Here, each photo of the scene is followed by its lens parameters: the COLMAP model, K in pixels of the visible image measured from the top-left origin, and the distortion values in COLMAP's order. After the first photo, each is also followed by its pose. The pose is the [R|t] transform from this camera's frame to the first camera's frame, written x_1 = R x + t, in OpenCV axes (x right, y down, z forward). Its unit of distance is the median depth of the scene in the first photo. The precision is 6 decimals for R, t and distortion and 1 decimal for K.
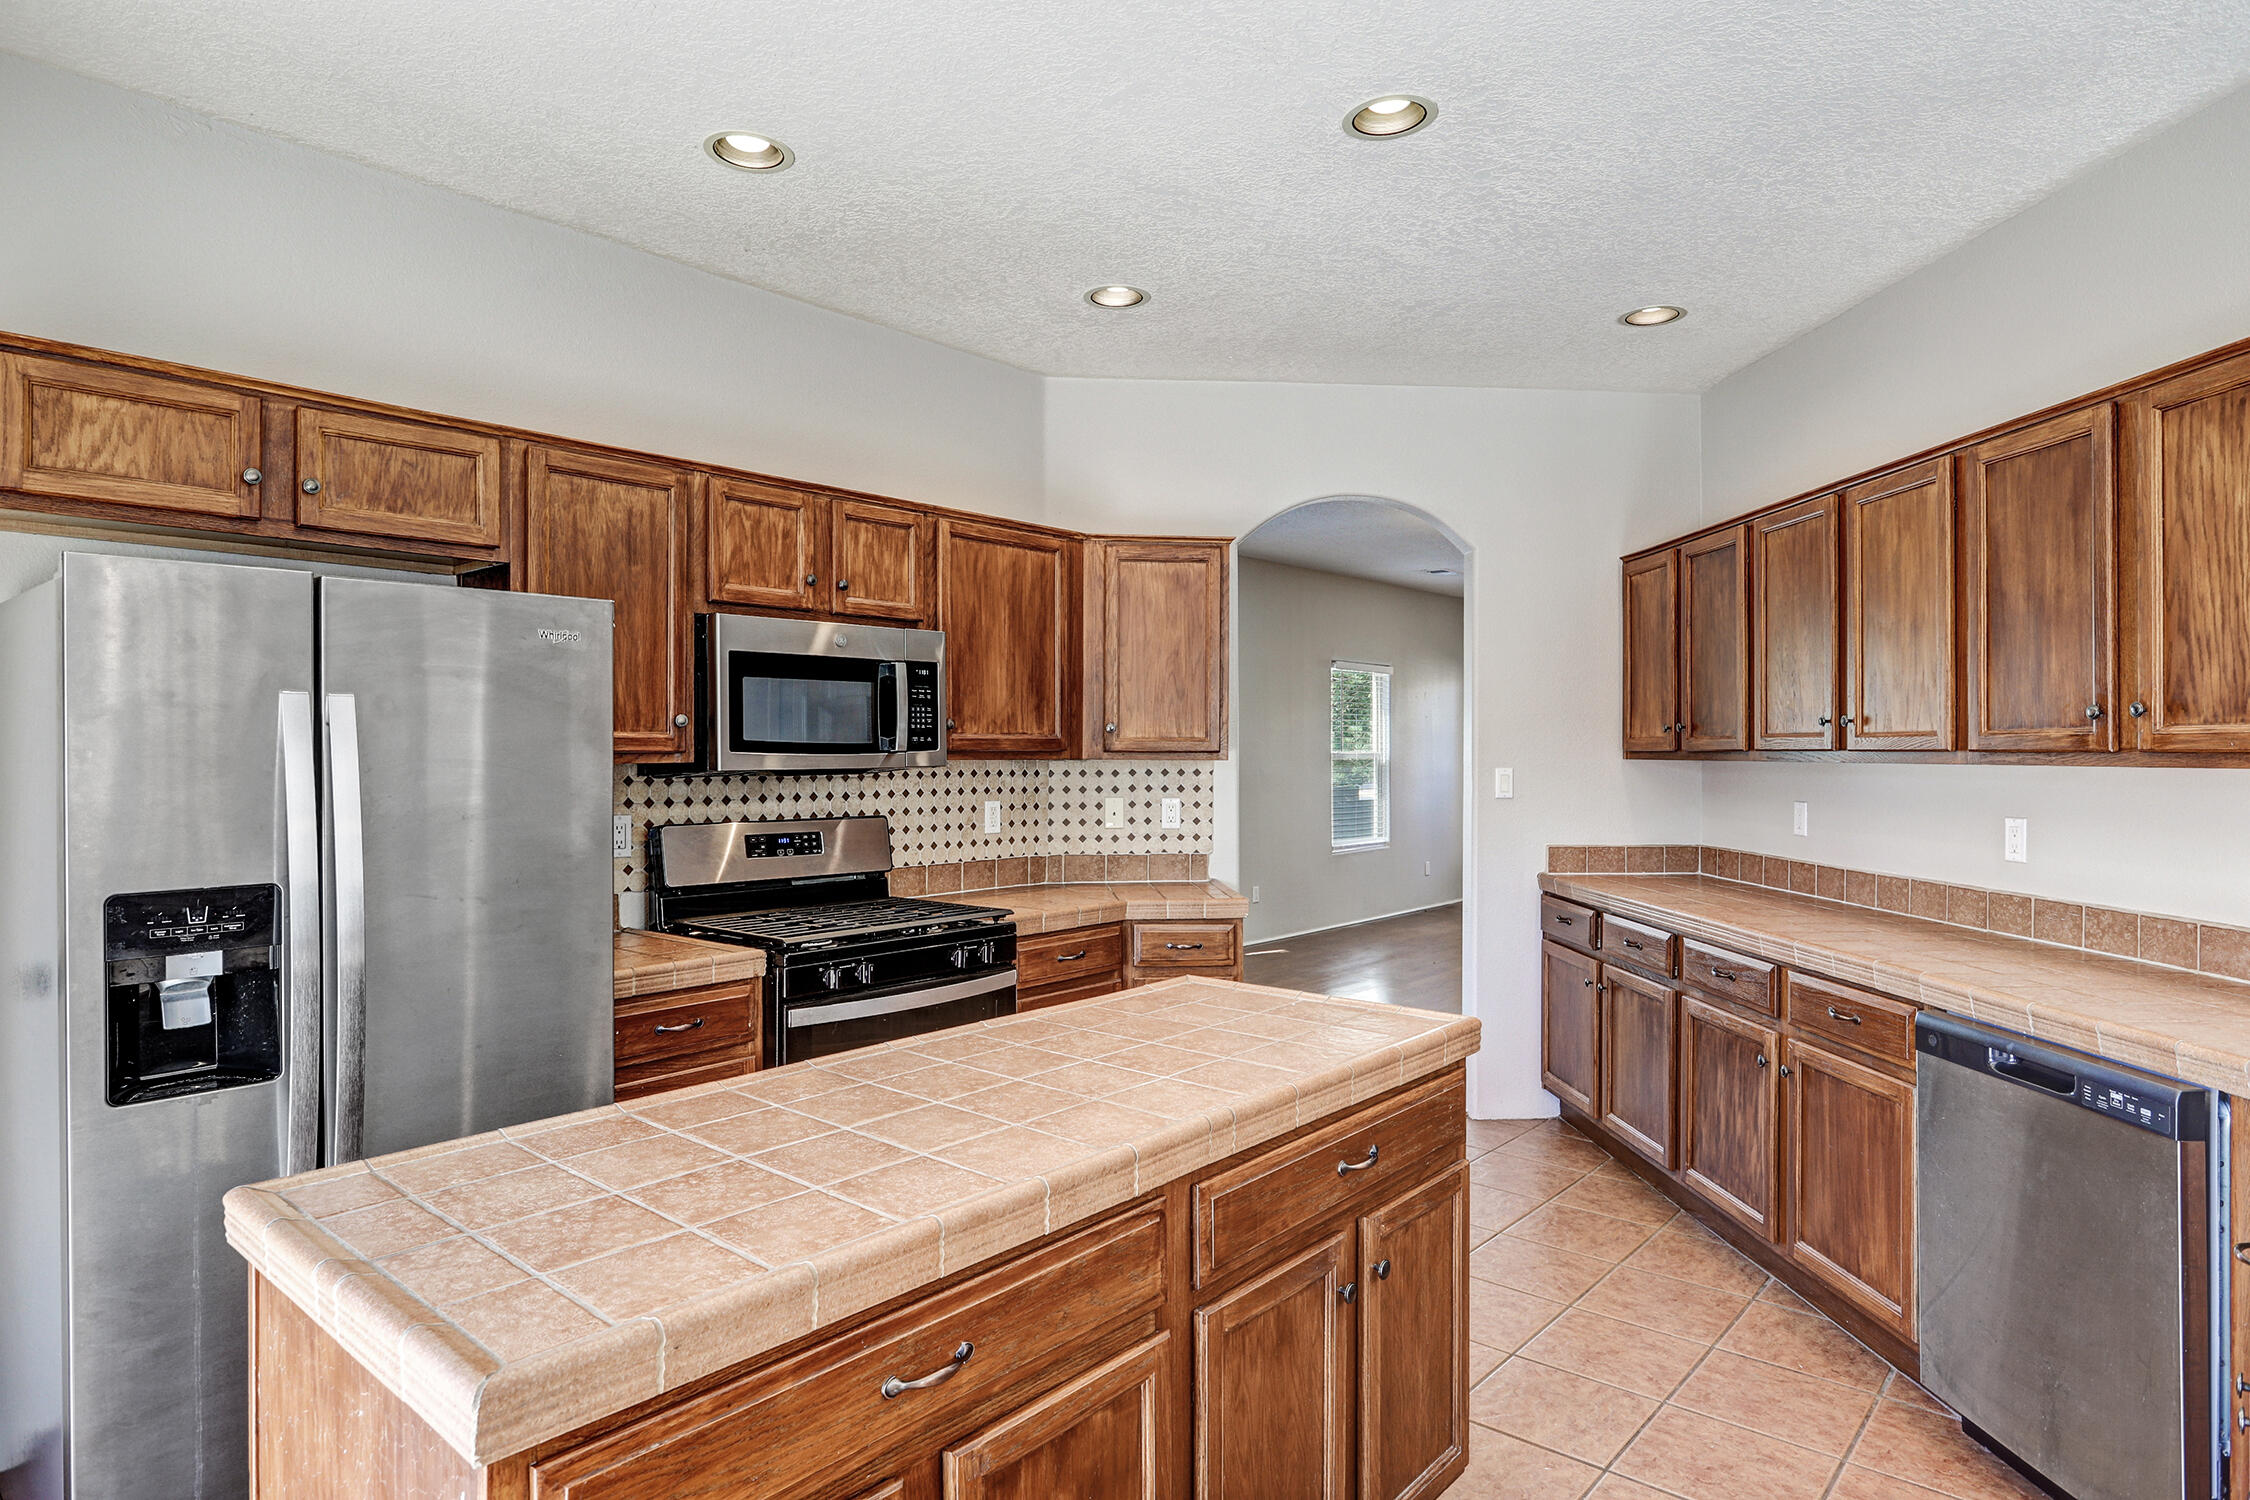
lens RADIAL K [[1265.2, 0, 1131.2], [0, 1265.2, 750.3], [0, 0, 1]] dist [-0.008642, -0.000643]
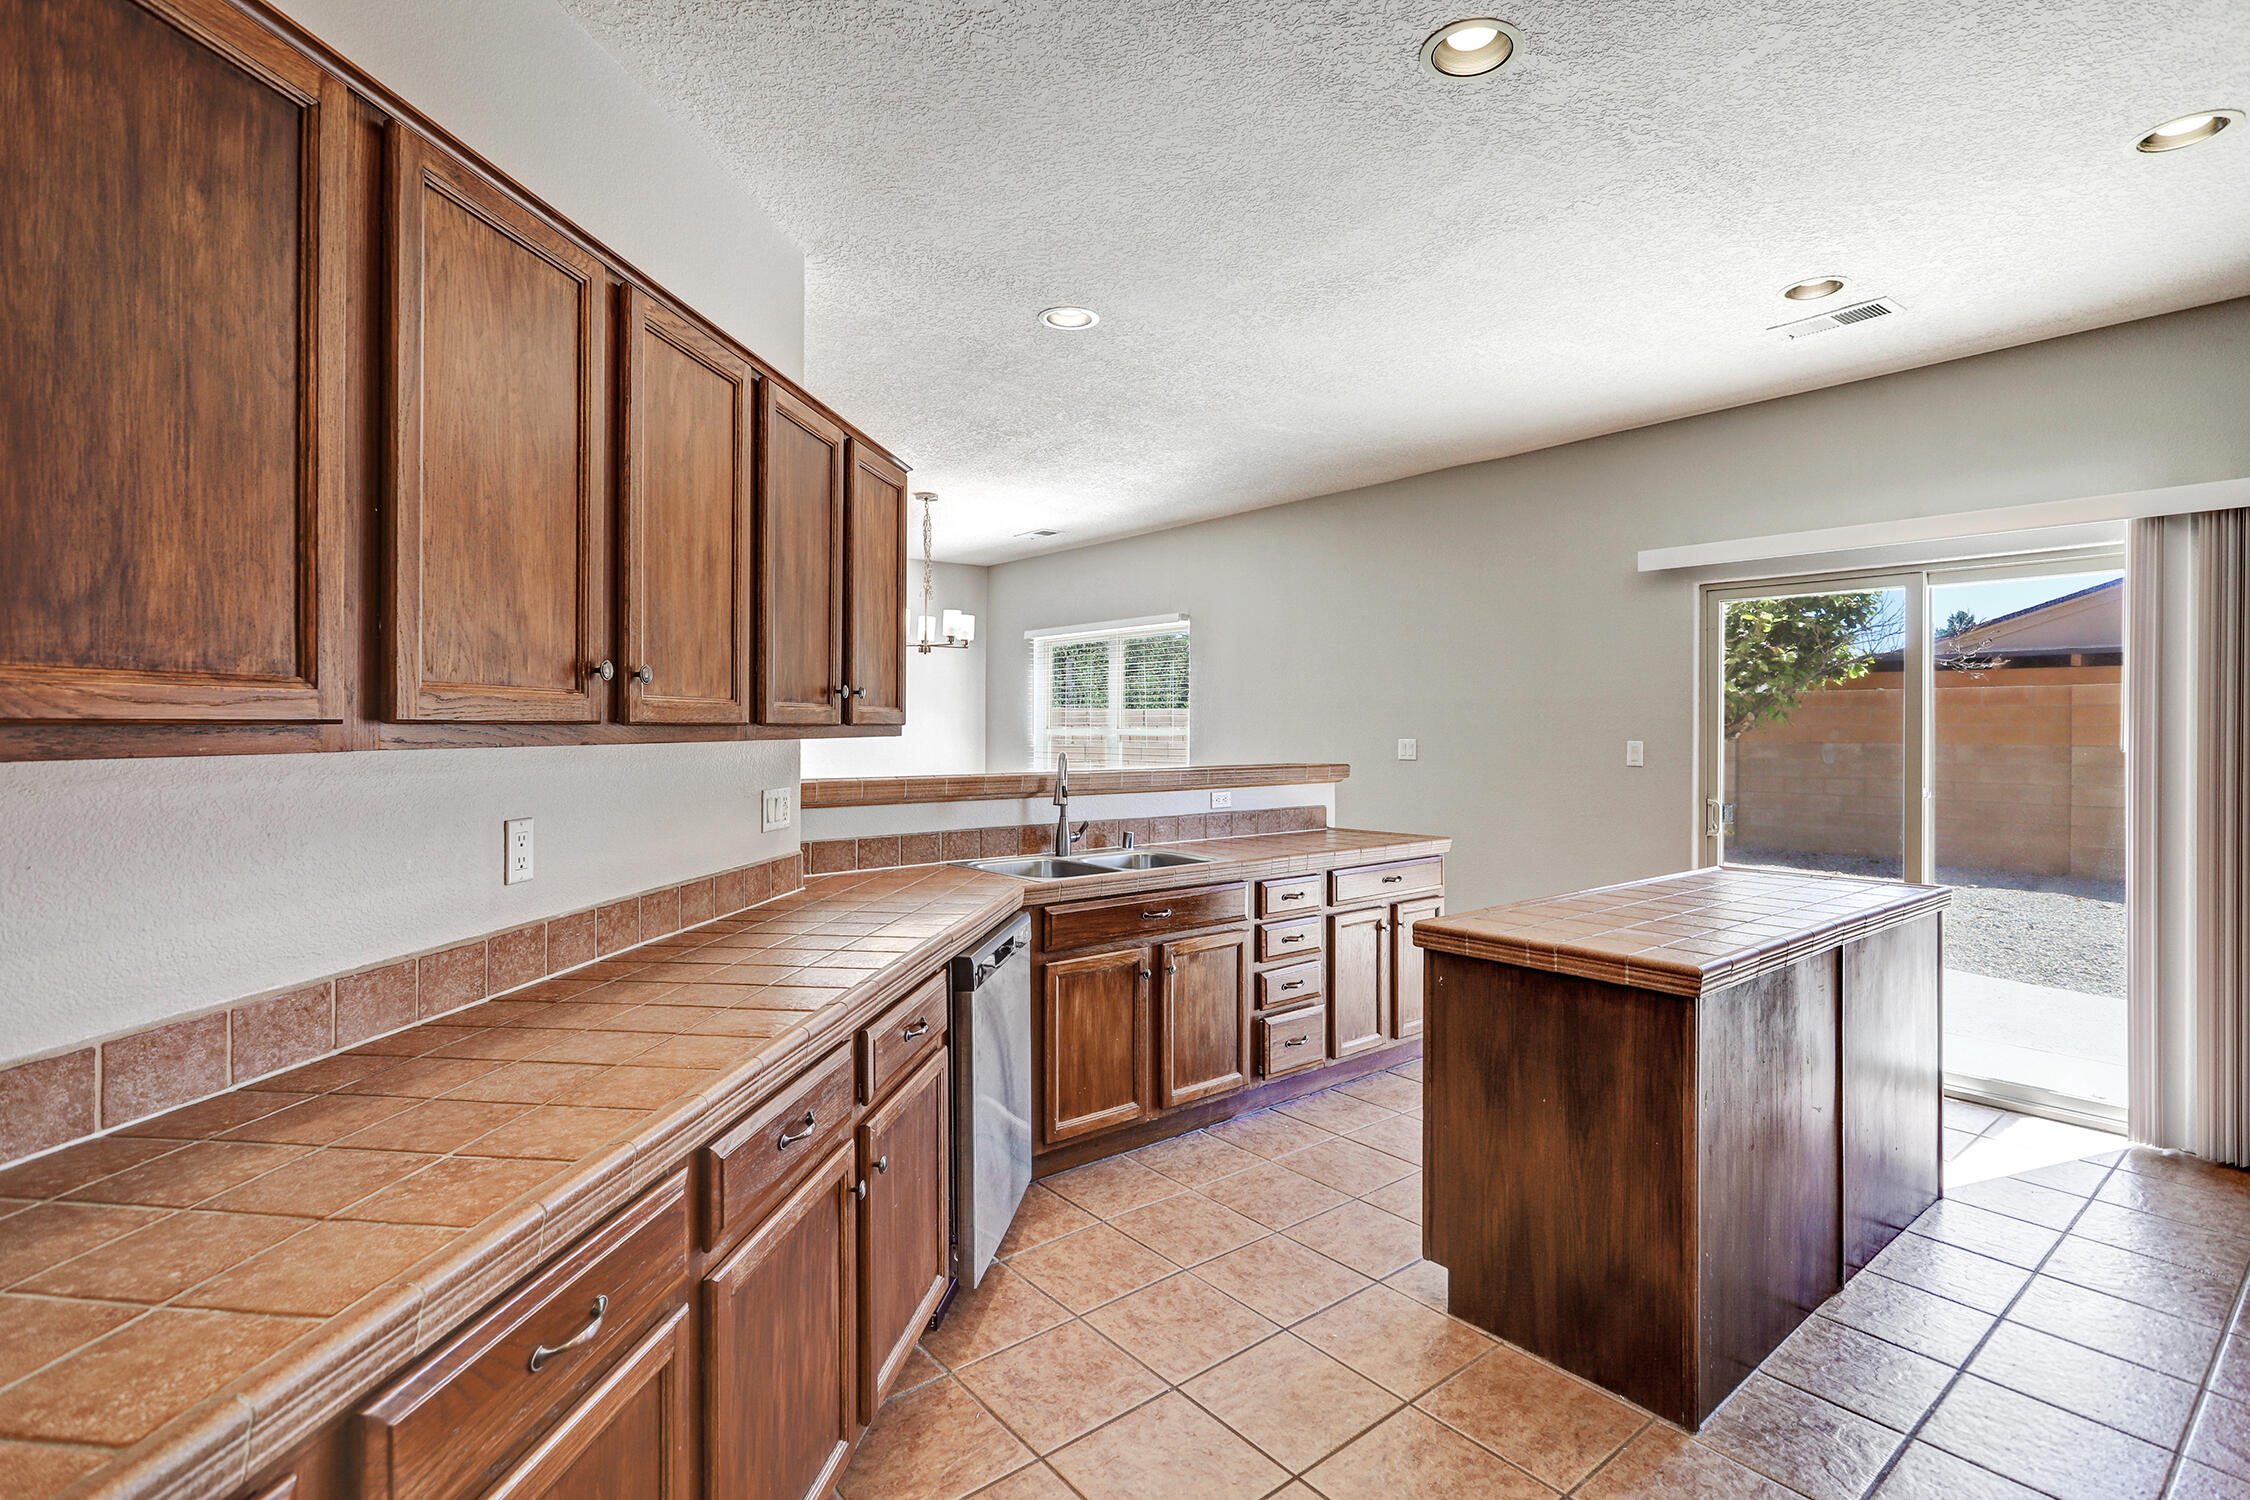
lens RADIAL K [[1062.1, 0, 1121.0], [0, 1062.1, 736.7], [0, 0, 1]] dist [-0.005464, 0.000033]
pose [[-0.983149, -0.003035, 0.182781, 0.267613], [-0.001197, 0.999948, 0.010164, 0.000878], [-0.182803, 0.009774, -0.983101, 1.540122]]
